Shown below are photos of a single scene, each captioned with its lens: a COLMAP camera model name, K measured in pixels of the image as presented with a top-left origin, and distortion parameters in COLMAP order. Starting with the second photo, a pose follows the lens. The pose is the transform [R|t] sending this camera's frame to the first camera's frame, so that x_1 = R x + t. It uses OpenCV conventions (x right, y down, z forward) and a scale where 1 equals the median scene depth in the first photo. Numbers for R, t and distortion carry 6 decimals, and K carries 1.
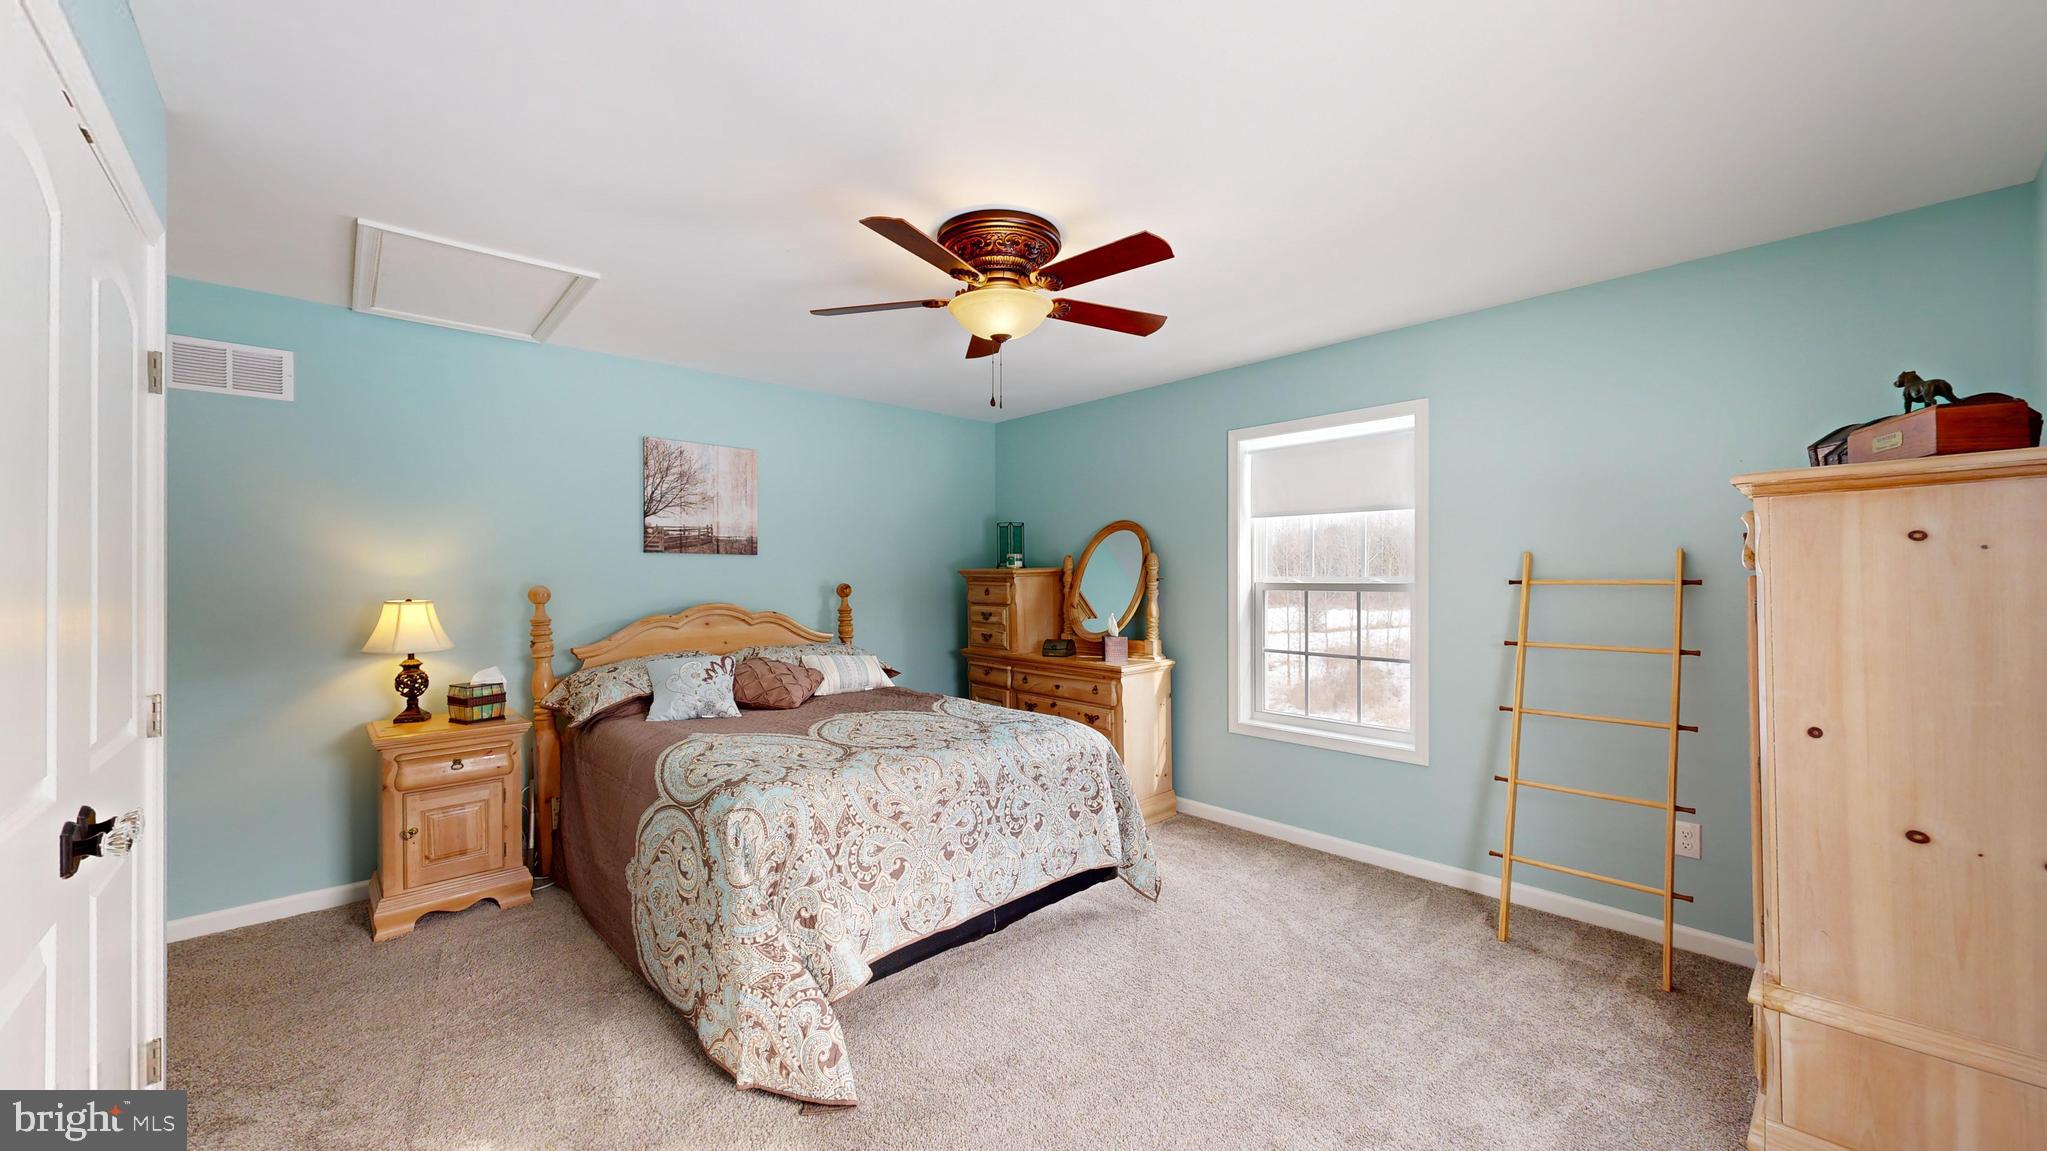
lens RADIAL K [[755.7, 0, 1027.4], [0, 755.7, 572.0], [0, 0, 1]] dist [0.013353, 0.000064]
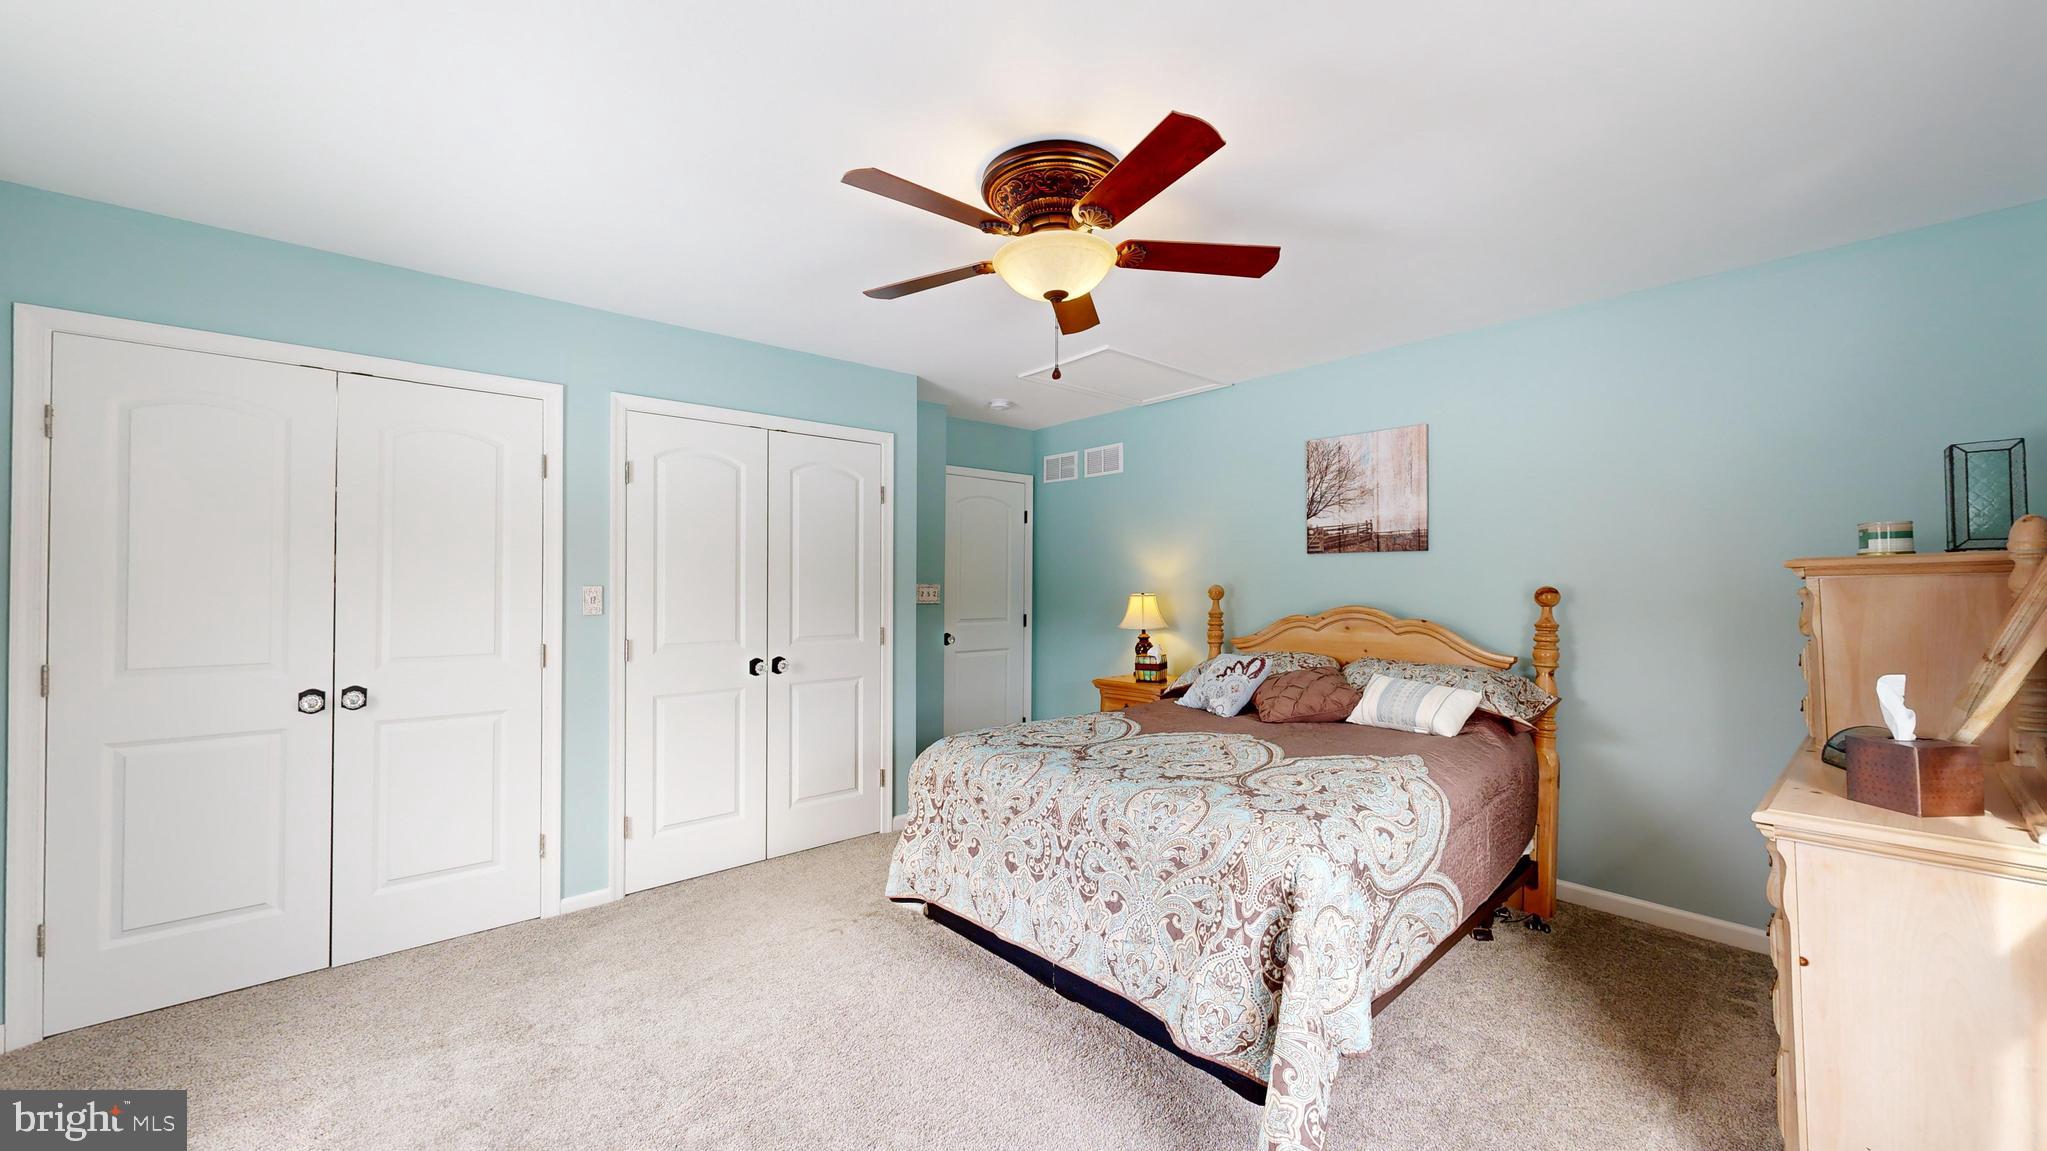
lens RADIAL K [[755.7, 0, 1024.8], [0, 755.7, 578.4], [0, 0, 1]] dist [0.013353, 0.000064]
pose [[-0.014448, -0.002629, -0.999892, 0.523295], [0.009312, 0.999953, -0.002764, 0.006700], [0.999852, -0.009351, -0.014423, 0.629623]]
